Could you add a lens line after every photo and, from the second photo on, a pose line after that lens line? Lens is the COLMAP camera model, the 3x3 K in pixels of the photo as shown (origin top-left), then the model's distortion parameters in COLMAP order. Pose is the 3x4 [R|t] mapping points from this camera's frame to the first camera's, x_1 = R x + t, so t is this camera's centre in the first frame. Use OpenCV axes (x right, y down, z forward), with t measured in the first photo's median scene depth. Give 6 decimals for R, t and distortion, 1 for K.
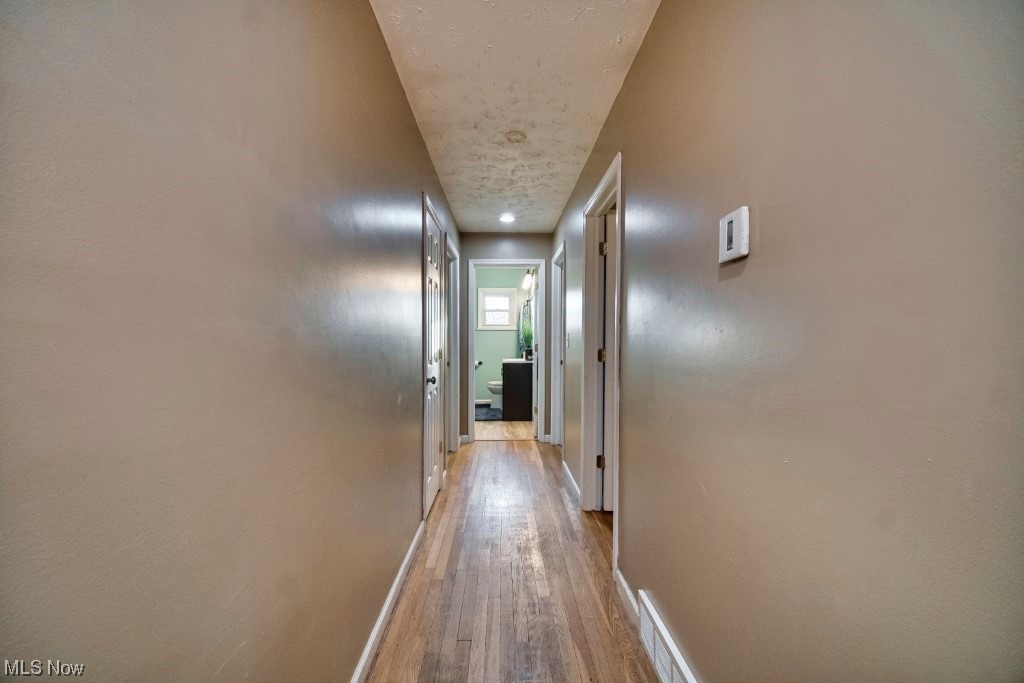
lens RADIAL K [[405.9, 0, 512.0], [0, 405.9, 341.8], [0, 0, 1]] dist [-0.003674, 0.000418]
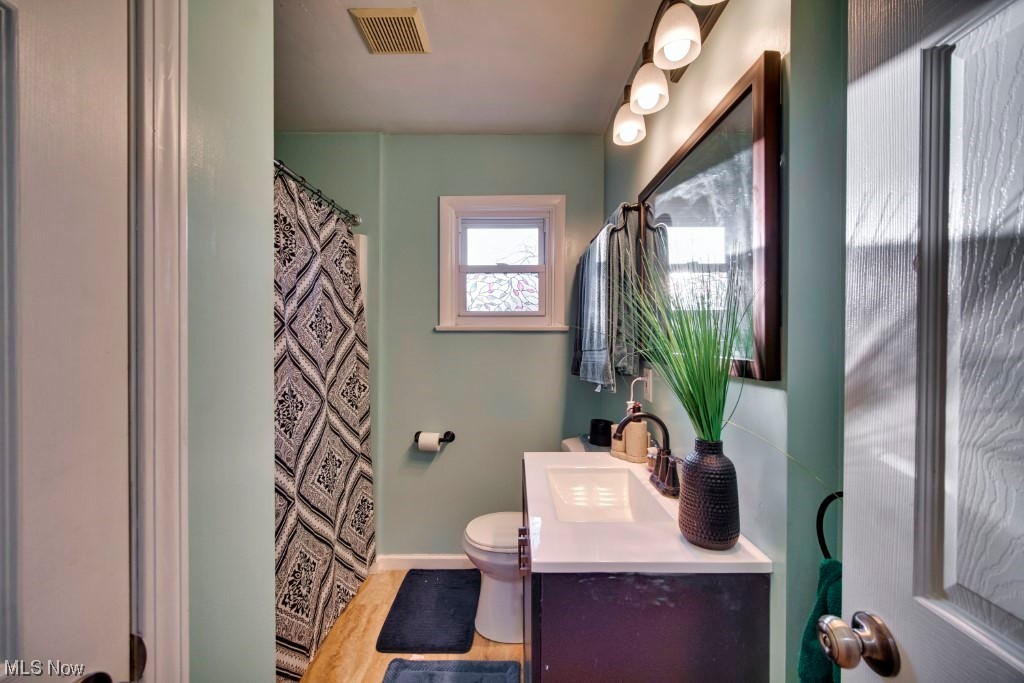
lens RADIAL K [[405.9, 0, 513.7], [0, 405.9, 340.4], [0, 0, 1]] dist [-0.003674, 0.000418]
pose [[0.999444, 0.001272, -0.033331, -0.017064], [-0.001226, 0.999998, 0.001407, -0.021802], [0.033333, -0.001365, 0.999443, 0.683766]]
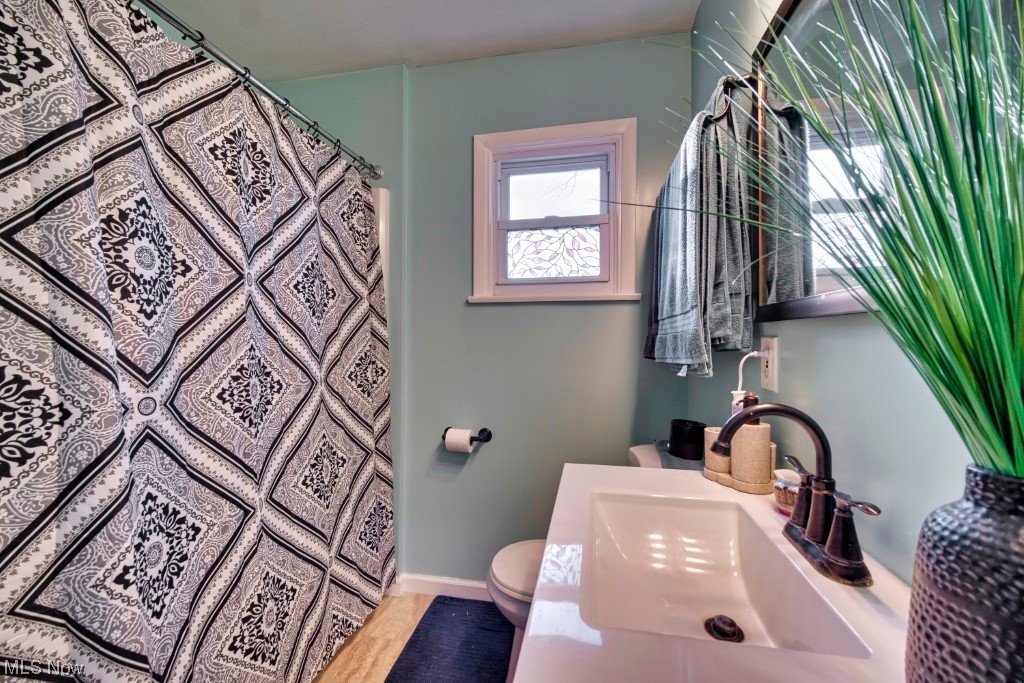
lens RADIAL K [[405.9, 0, 511.7], [0, 405.9, 341.8], [0, 0, 1]] dist [-0.003674, 0.000418]
pose [[0.973929, 0.002484, -0.226838, -0.004578], [-0.001643, 0.999991, 0.003898, -0.005963], [0.226846, -0.003424, 0.973925, 0.753733]]
